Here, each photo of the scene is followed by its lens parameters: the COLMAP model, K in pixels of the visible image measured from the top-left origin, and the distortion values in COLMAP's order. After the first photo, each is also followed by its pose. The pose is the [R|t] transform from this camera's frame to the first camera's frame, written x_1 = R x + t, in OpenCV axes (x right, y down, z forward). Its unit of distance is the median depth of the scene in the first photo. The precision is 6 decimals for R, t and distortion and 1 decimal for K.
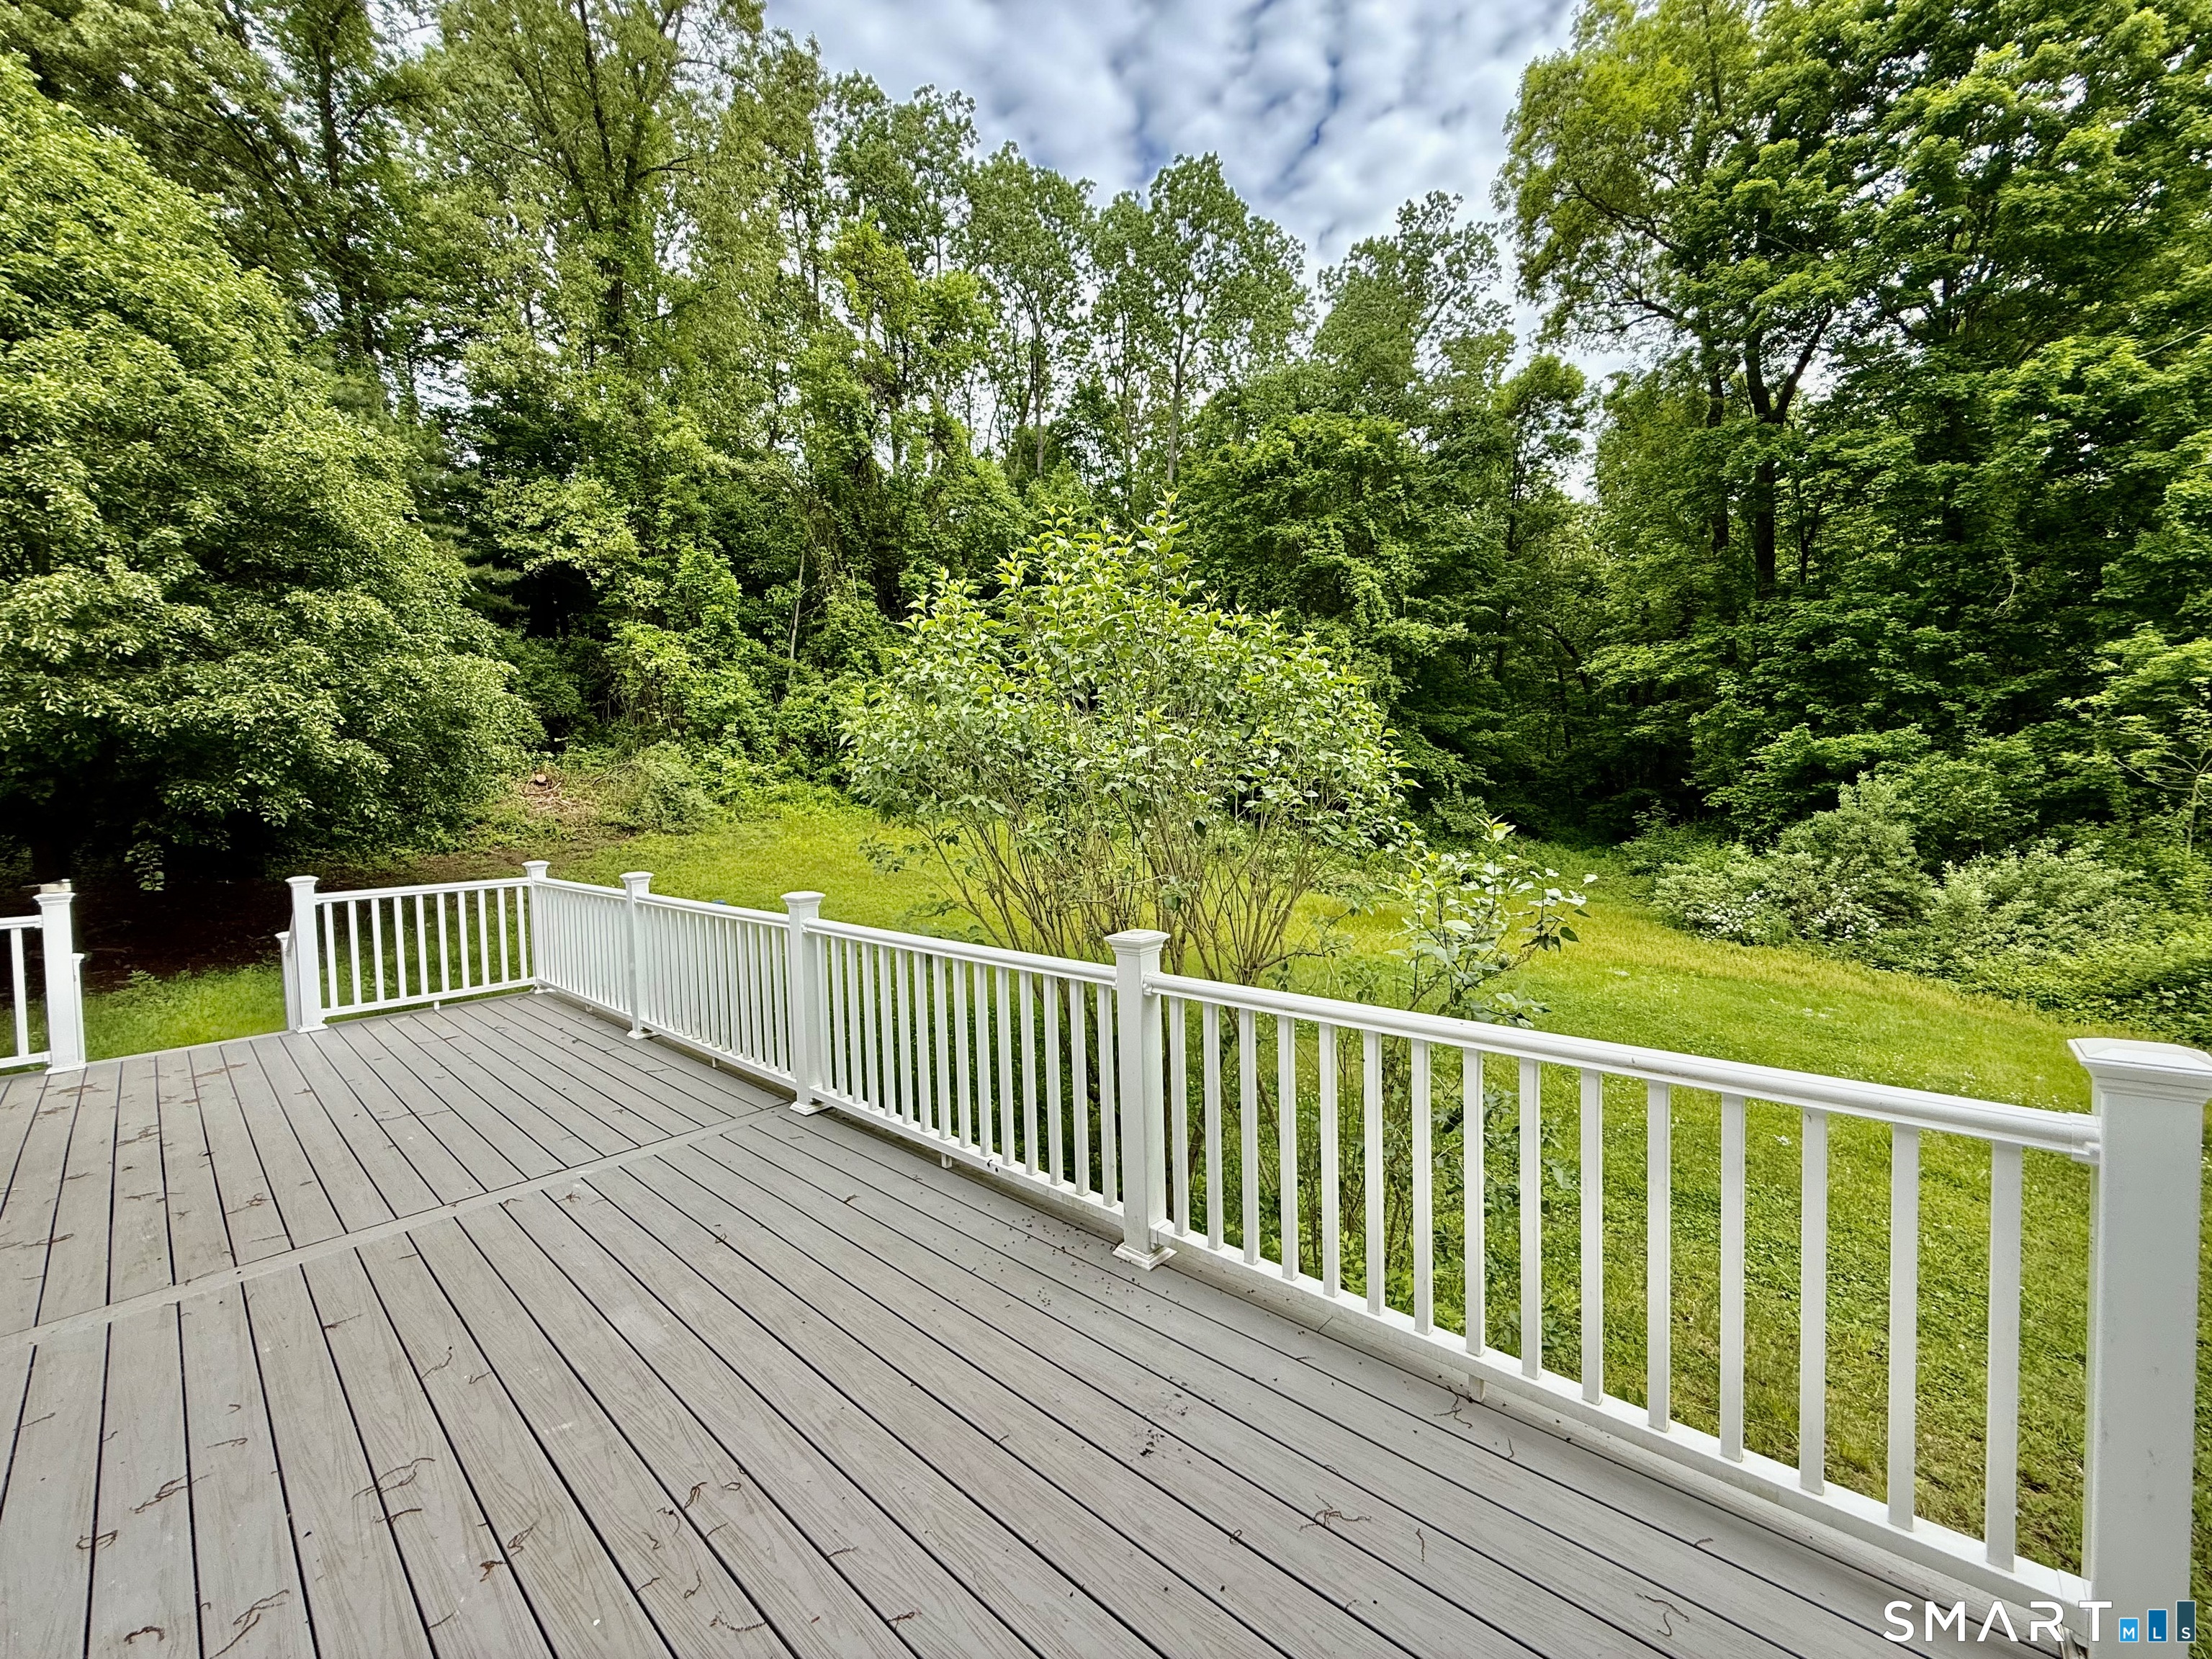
lens RADIAL K [[884.6, 0, 1107.3], [0, 884.6, 829.0], [0, 0, 1]] dist [-0.000938, -0.000043]
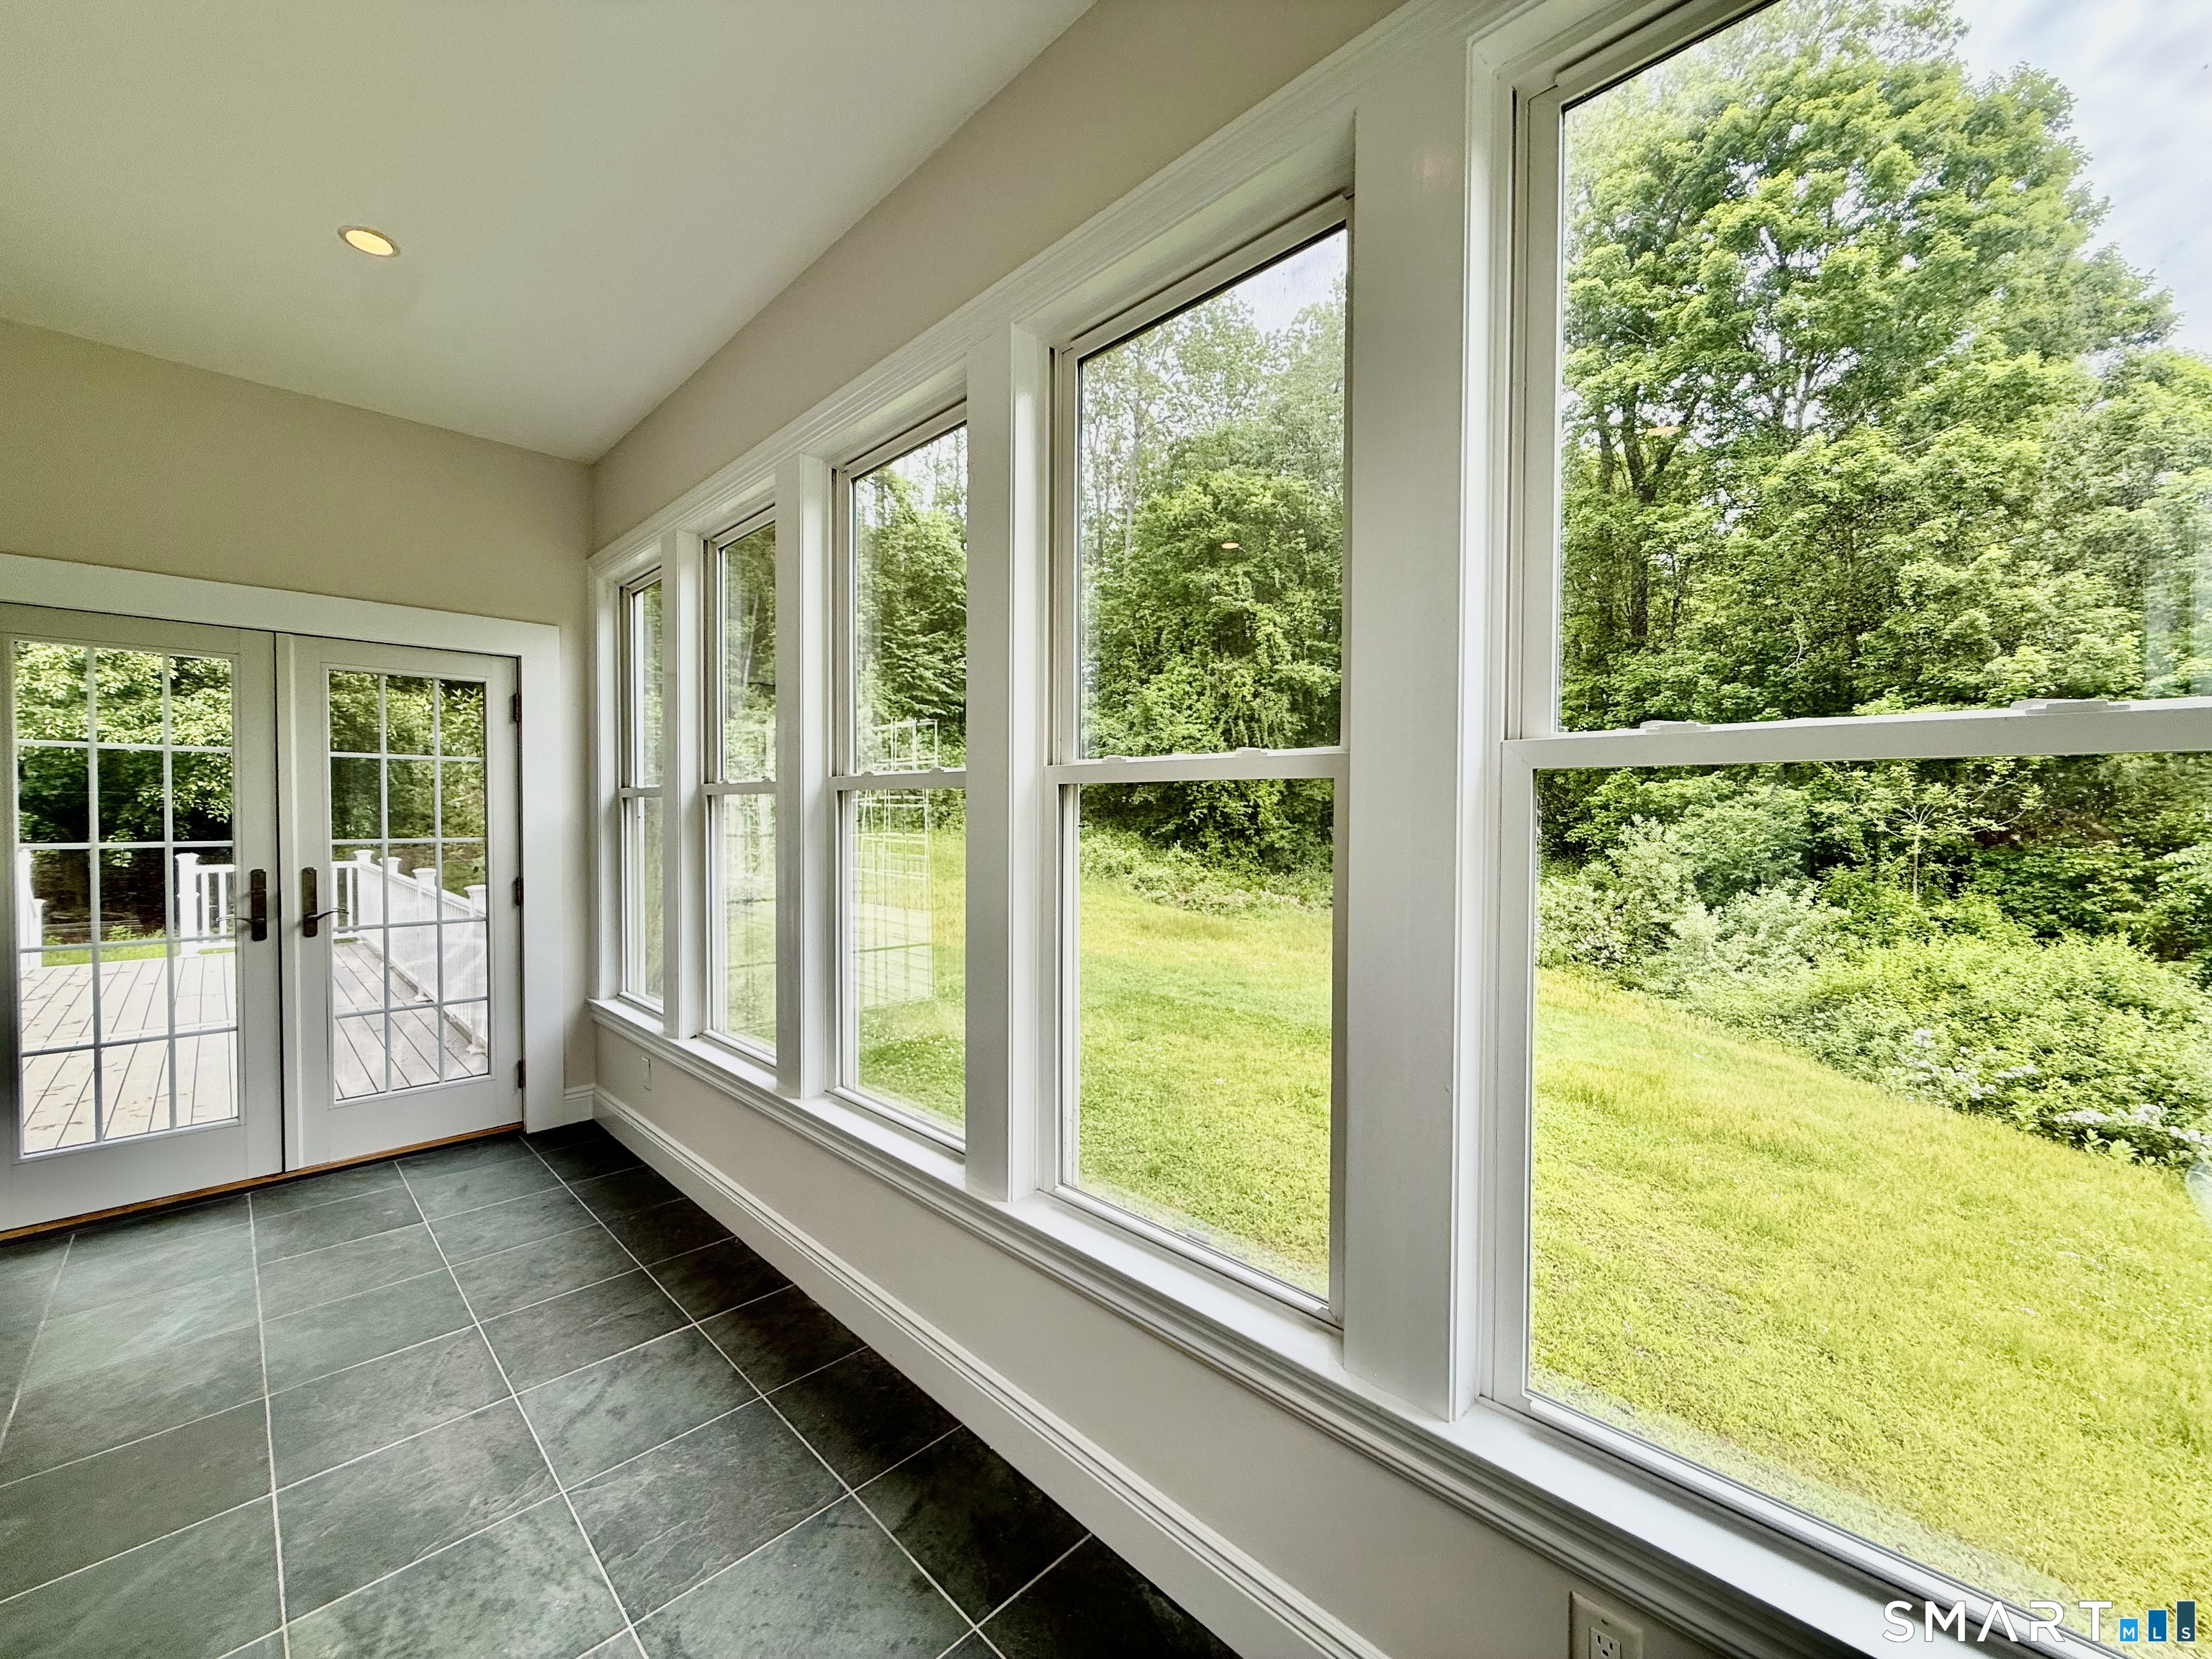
lens RADIAL K [[884.6, 0, 1104.7], [0, 884.6, 827.0], [0, 0, 1]] dist [-0.000938, -0.000043]
pose [[0.998712, 0.029533, -0.041247, 0.143308], [-0.030535, 0.999248, -0.023885, -0.000920], [0.040510, 0.025113, 0.998863, -0.087947]]
